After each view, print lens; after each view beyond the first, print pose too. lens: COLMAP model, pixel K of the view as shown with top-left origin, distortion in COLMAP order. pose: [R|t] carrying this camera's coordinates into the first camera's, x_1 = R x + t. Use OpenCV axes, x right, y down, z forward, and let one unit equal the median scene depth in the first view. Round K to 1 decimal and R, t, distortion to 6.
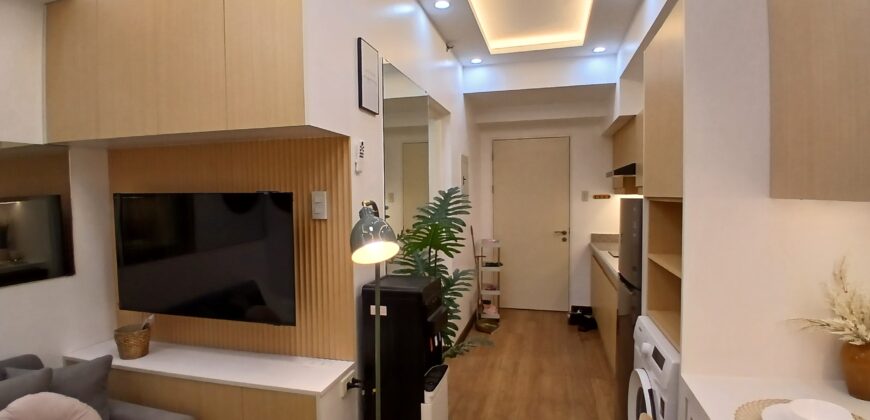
lens RADIAL K [[428.3, 0, 435.0], [0, 428.3, 210.0], [0, 0, 1]] dist [-0.032806, -0.023813]
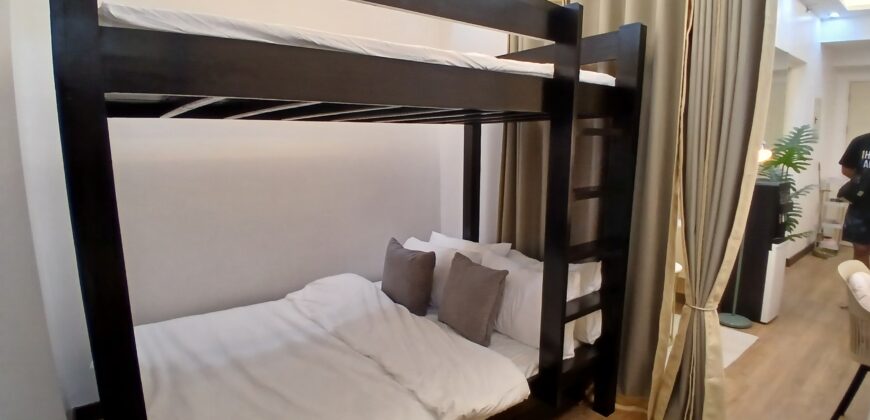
lens RADIAL K [[428.3, 0, 435.0], [0, 428.3, 210.0], [0, 0, 1]] dist [-0.032806, -0.023813]
pose [[0.780192, 0.102781, -0.617039, -0.048871], [-0.020195, 0.990034, 0.139376, 0.059513], [0.625214, -0.096279, 0.774492, -0.801587]]
